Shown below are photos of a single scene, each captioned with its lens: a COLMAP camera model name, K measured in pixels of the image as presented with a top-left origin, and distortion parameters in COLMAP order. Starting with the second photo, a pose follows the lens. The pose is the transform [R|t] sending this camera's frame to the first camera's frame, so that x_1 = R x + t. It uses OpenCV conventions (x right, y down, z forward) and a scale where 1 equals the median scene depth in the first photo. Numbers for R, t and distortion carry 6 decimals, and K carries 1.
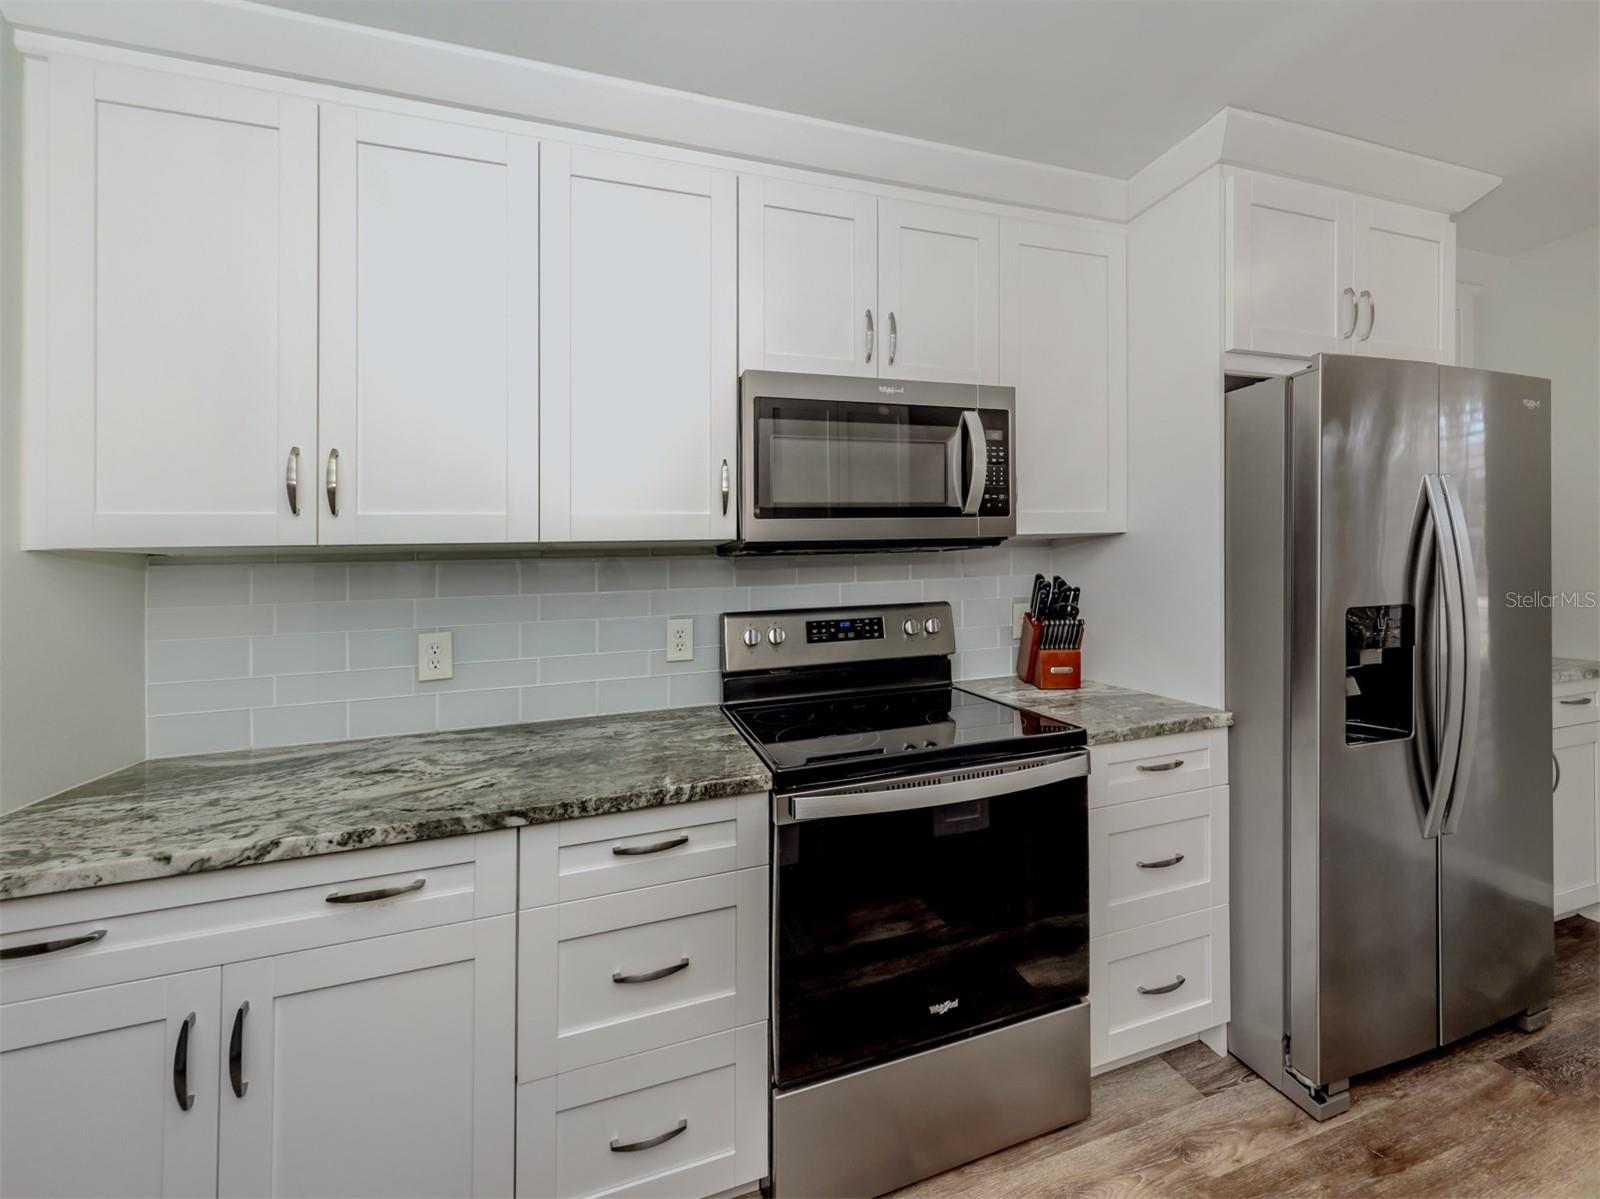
lens RADIAL K [[581.4, 0, 755.7], [0, 581.4, 569.1], [0, 0, 1]] dist [0.007714, -0.000351]
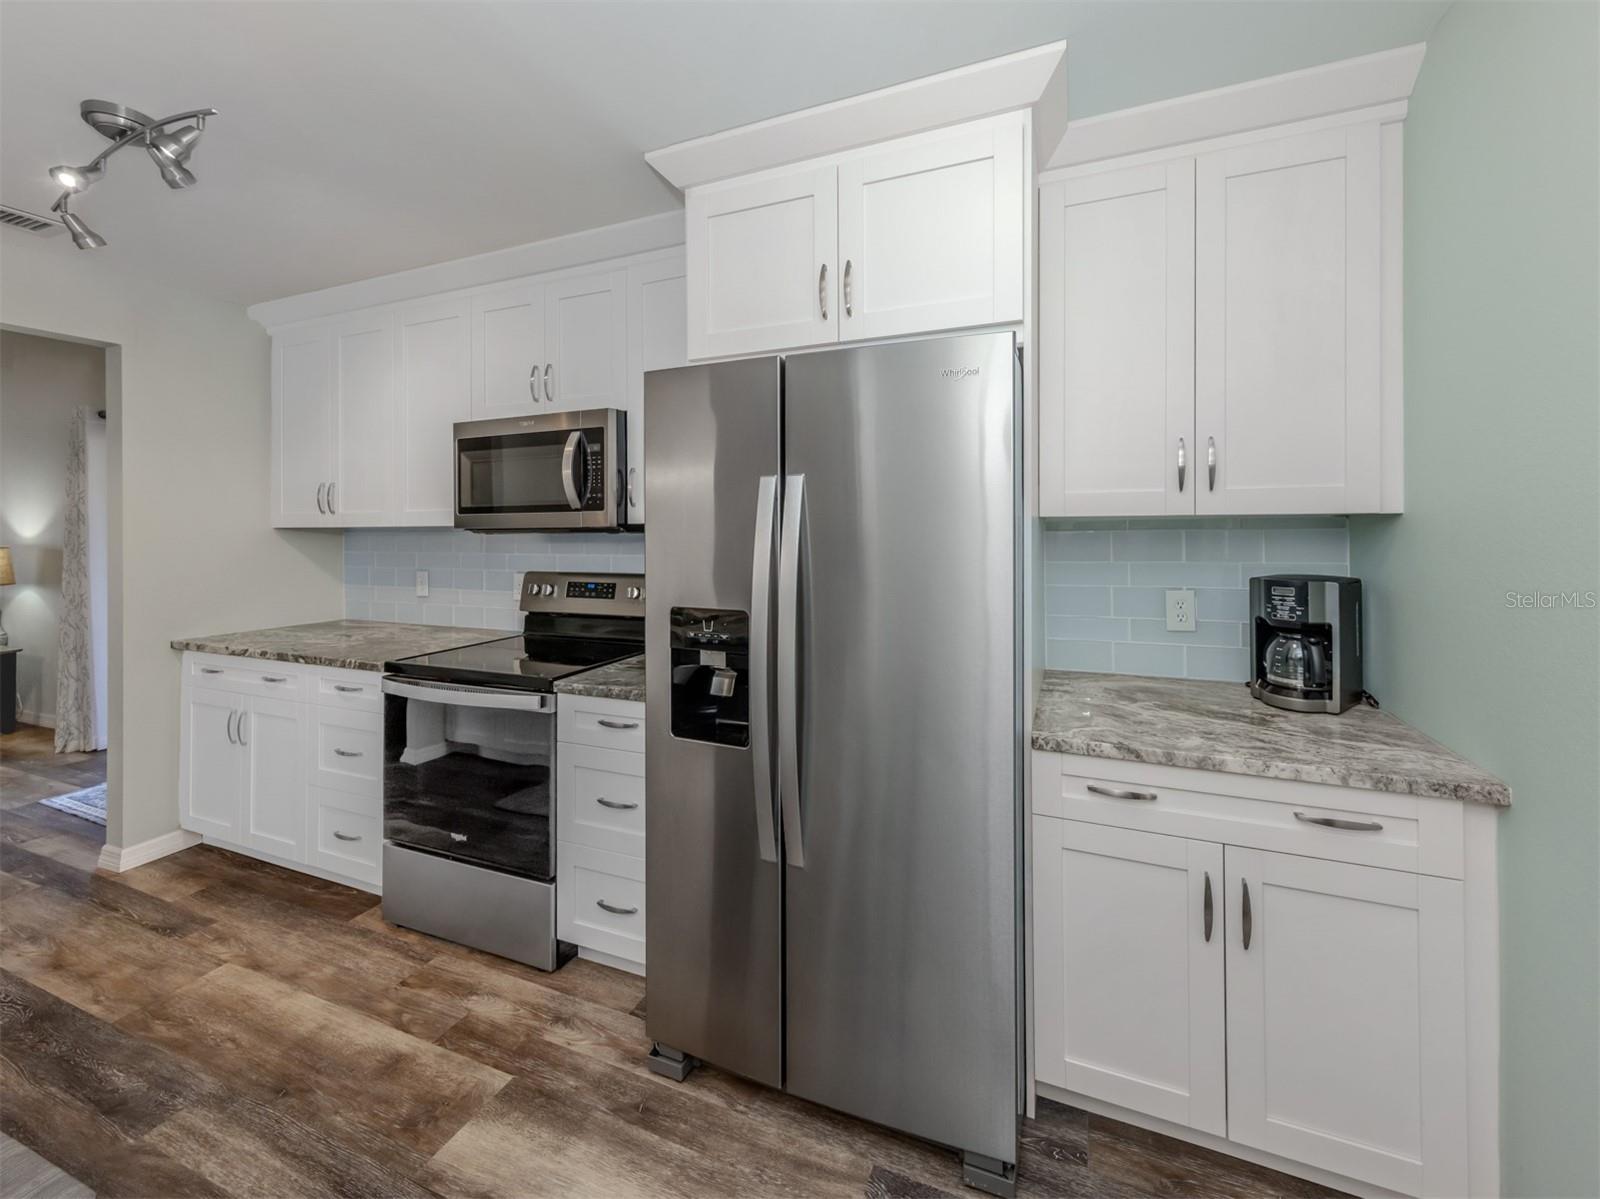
lens RADIAL K [[581.4, 0, 832.6], [0, 581.4, 524.4], [0, 0, 1]] dist [0.007714, -0.000351]
pose [[0.805722, 0.023703, -0.591819, 1.765879], [-0.018798, 0.999719, 0.014448, -0.098293], [0.591995, -0.000516, 0.805941, 0.304813]]
